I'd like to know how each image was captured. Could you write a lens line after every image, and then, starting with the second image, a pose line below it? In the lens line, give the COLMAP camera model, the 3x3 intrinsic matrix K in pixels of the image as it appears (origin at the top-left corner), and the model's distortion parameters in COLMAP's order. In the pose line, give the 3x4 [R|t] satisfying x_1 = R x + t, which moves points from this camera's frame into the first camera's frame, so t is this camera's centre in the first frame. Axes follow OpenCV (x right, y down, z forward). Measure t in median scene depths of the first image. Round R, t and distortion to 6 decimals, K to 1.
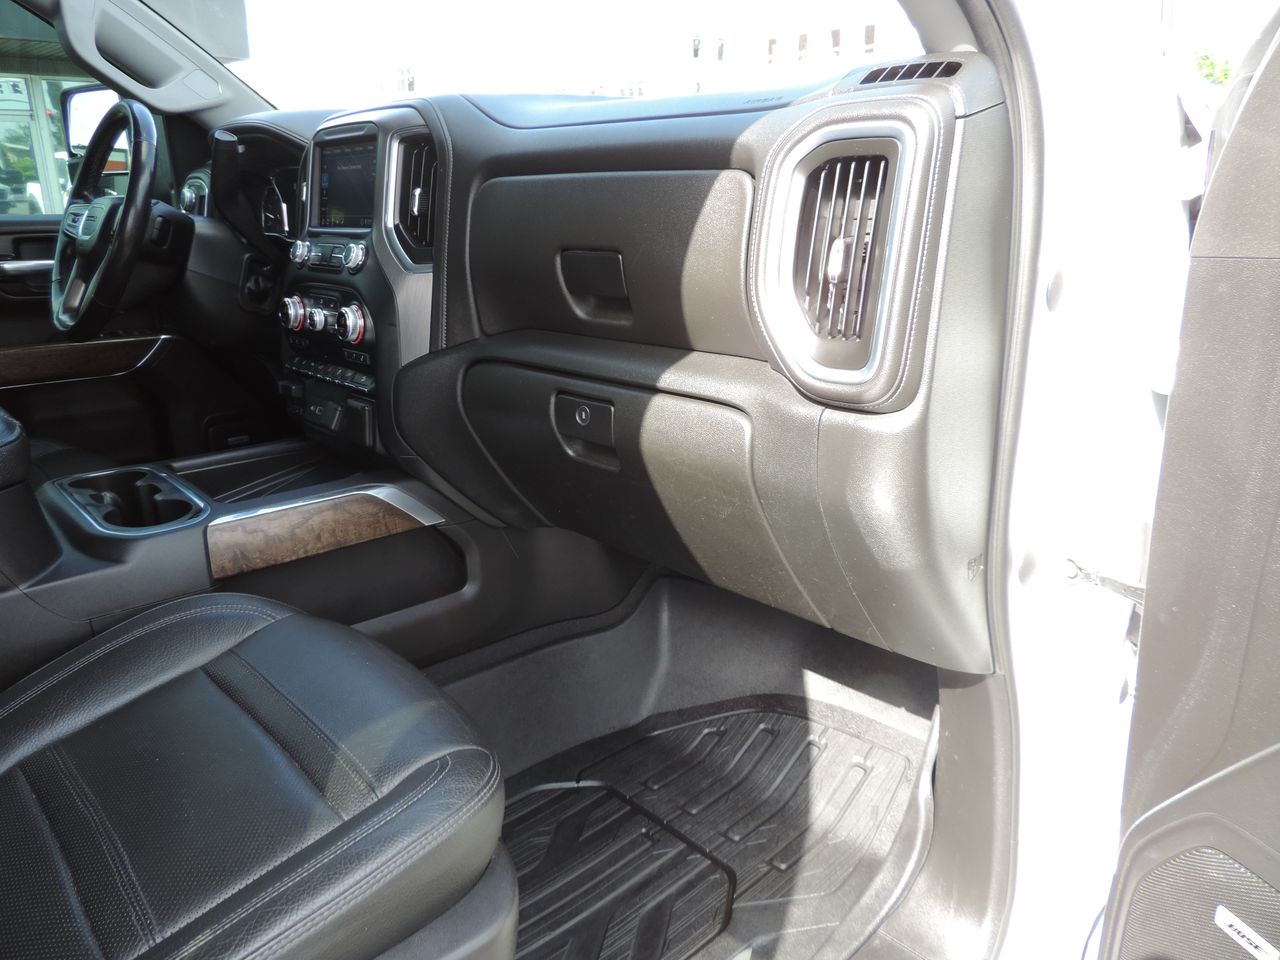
lens RADIAL K [[892.1, 0, 640.0], [0, 892.1, 480.0], [0, 0, 1]] dist [-0.040778, 0.021513]
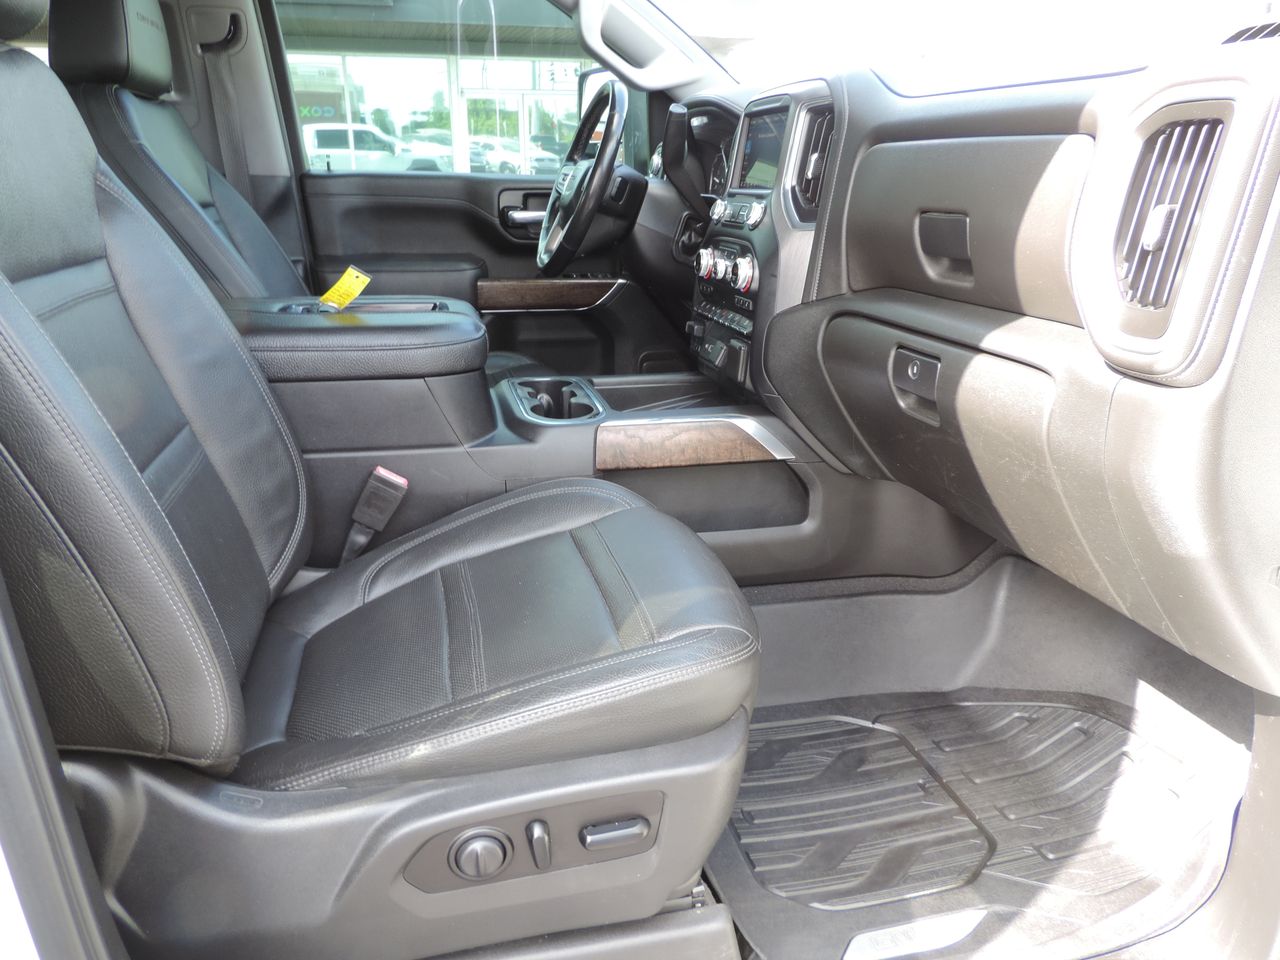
lens RADIAL K [[888.9, 0, 640.0], [0, 888.9, 480.0], [0, 0, 1]] dist [-0.038383, -0.002939]
pose [[0.872063, 0.168805, -0.459359, 0.131845], [-0.156209, 0.985542, 0.065614, 0.032605], [0.463794, 0.014537, 0.885824, -0.068313]]
